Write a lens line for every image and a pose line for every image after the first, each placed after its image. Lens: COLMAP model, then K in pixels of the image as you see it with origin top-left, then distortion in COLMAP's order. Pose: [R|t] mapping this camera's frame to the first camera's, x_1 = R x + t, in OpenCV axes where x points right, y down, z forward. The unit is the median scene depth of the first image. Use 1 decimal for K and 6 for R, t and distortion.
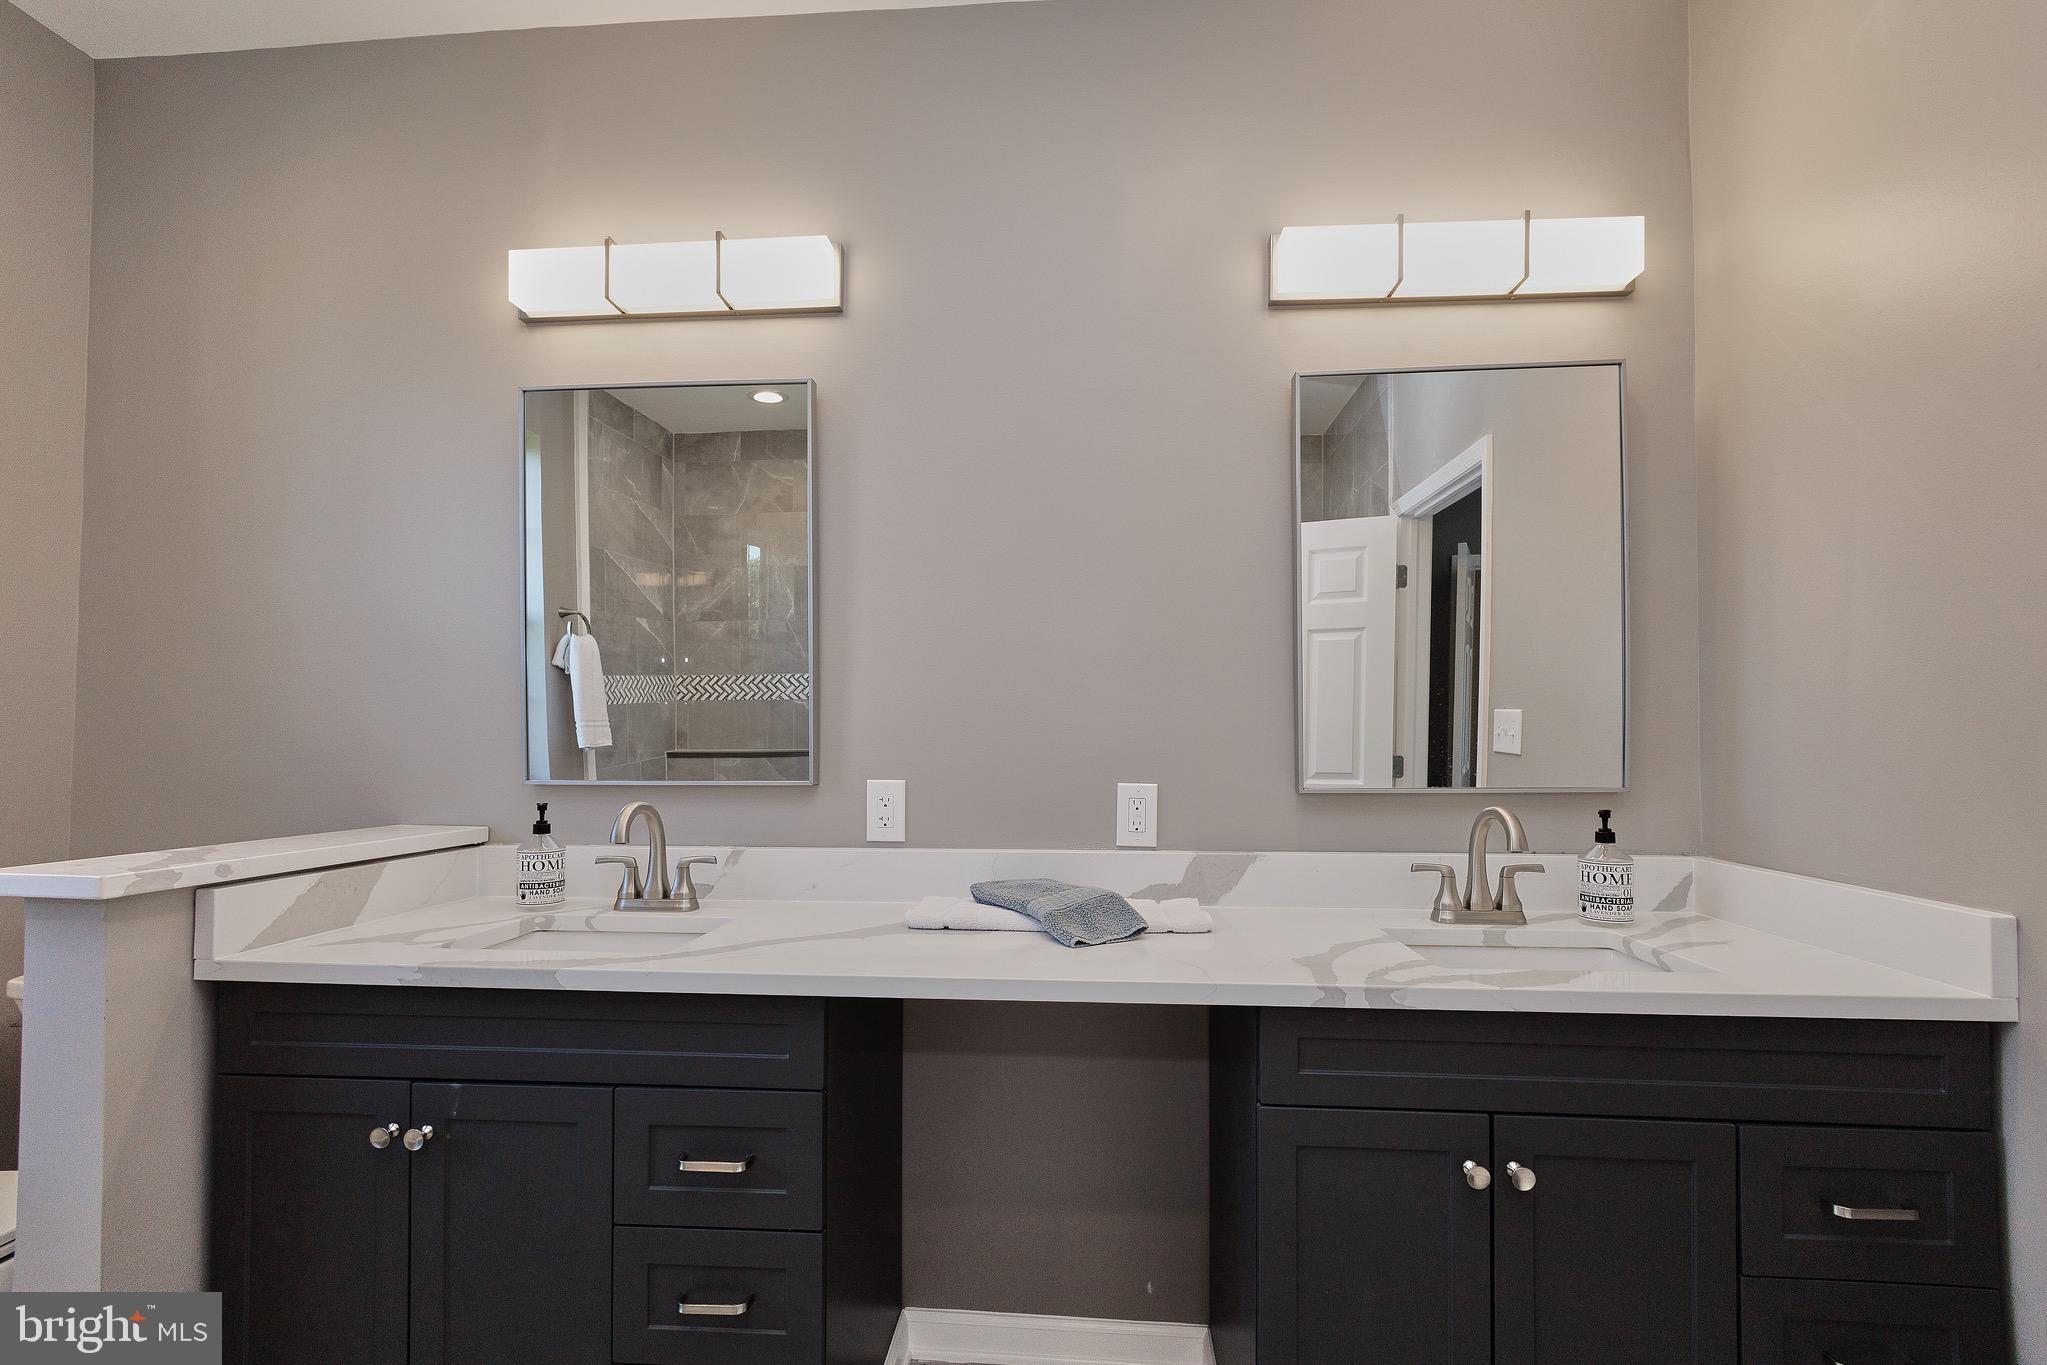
lens RADIAL K [[910.2, 0, 1021.4], [0, 910.2, 714.8], [0, 0, 1]] dist [-0.000604, -0.000044]
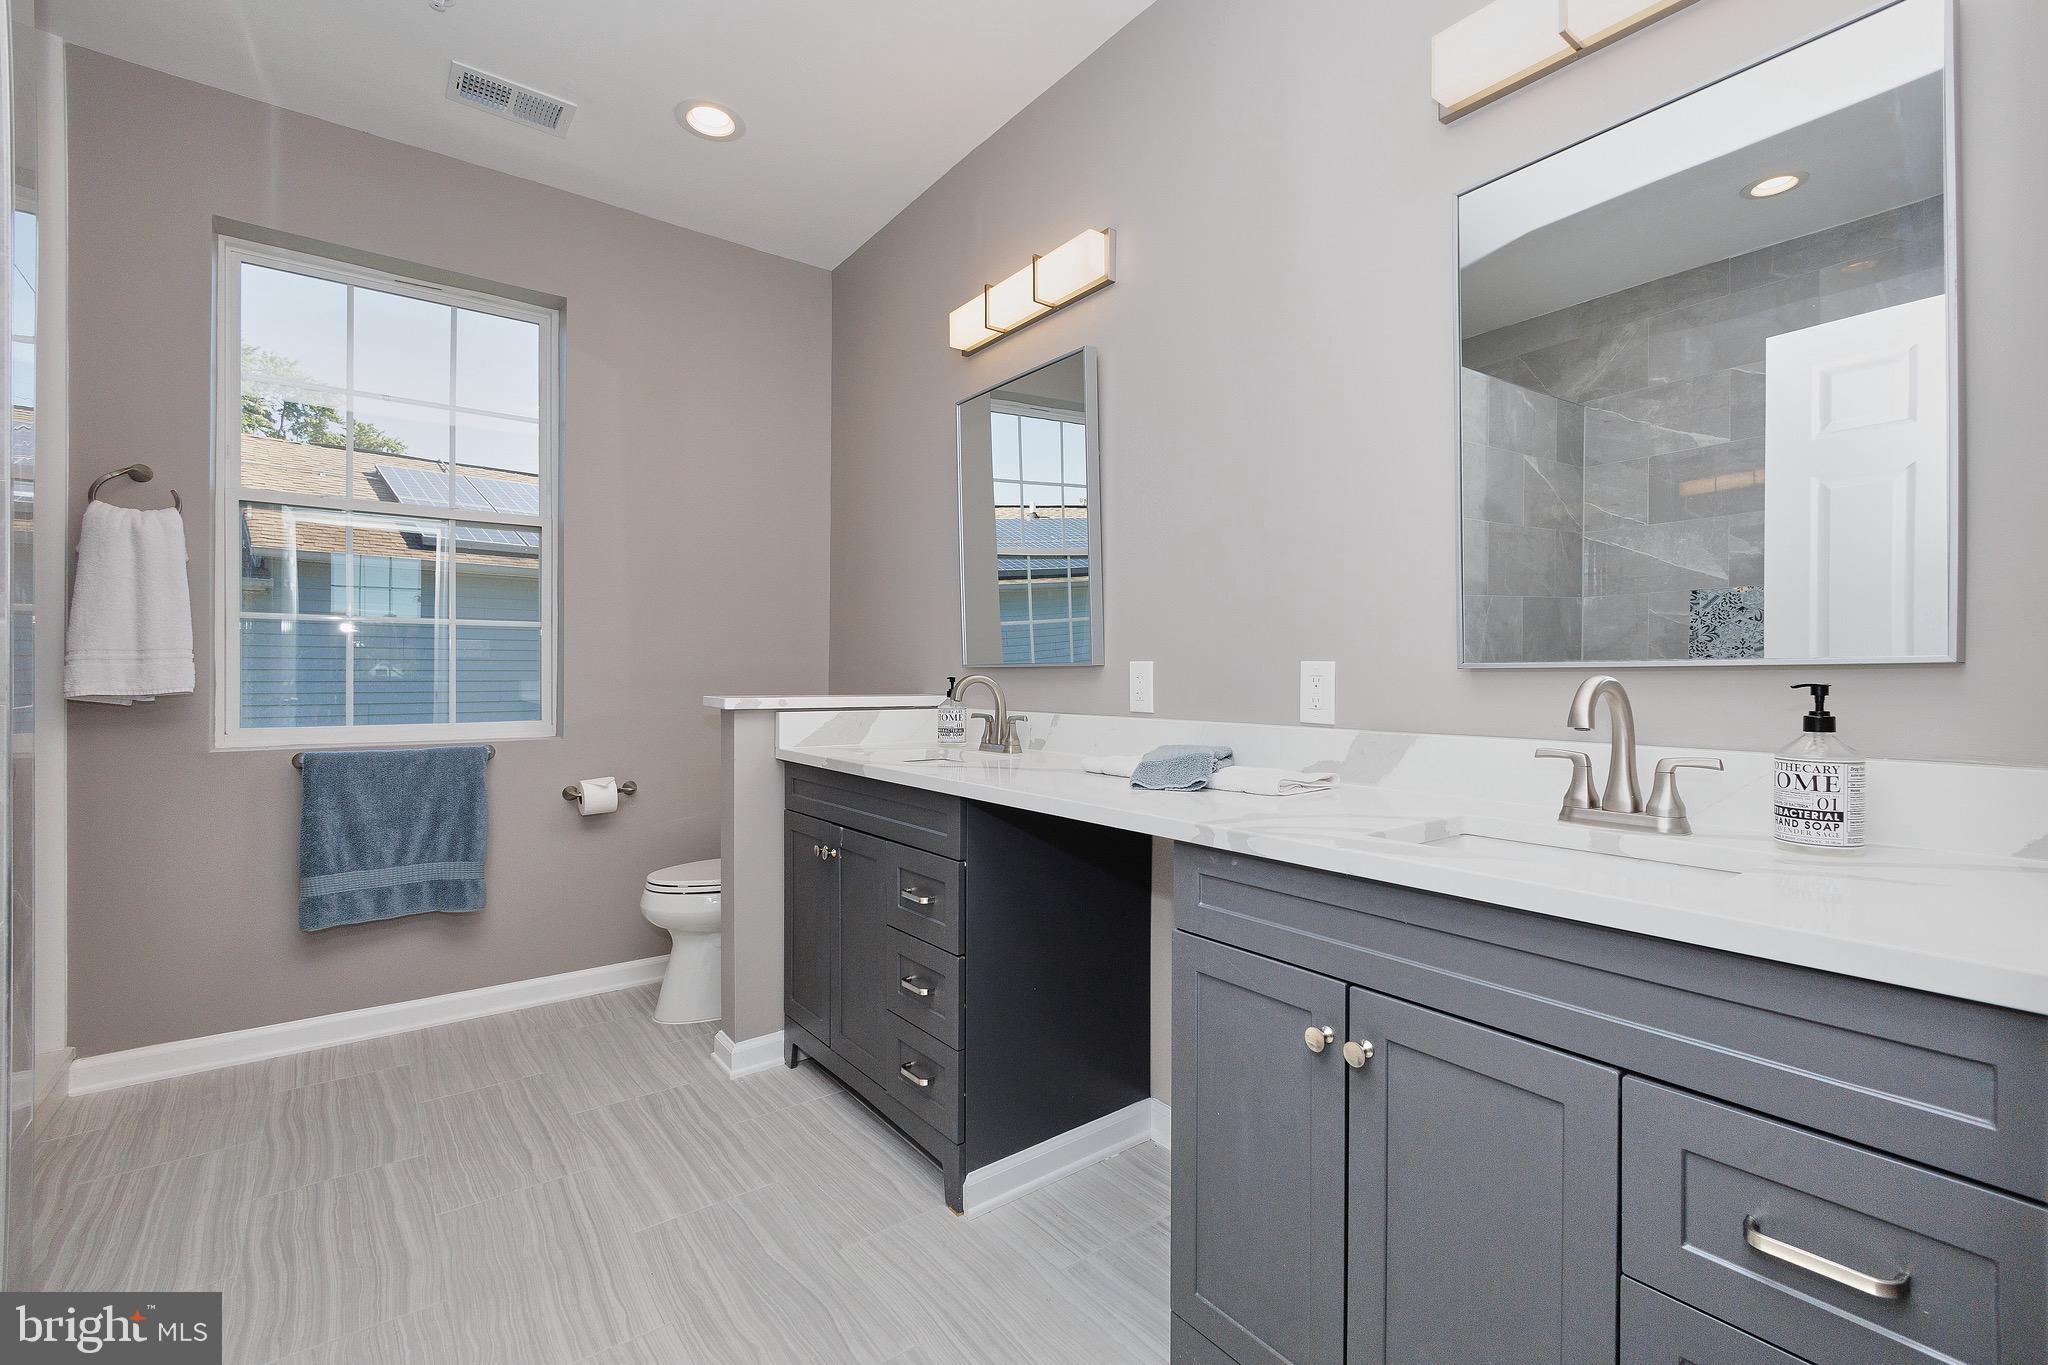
lens RADIAL K [[880.3, 0, 1036.1], [0, 880.3, 684.7], [0, 0, 1]] dist [0.000105, -0.000051]
pose [[0.676468, 0.011340, -0.736385, 0.654996], [0.016925, 0.999378, 0.030938, 0.067344], [0.736277, -0.033392, 0.675855, 0.112688]]
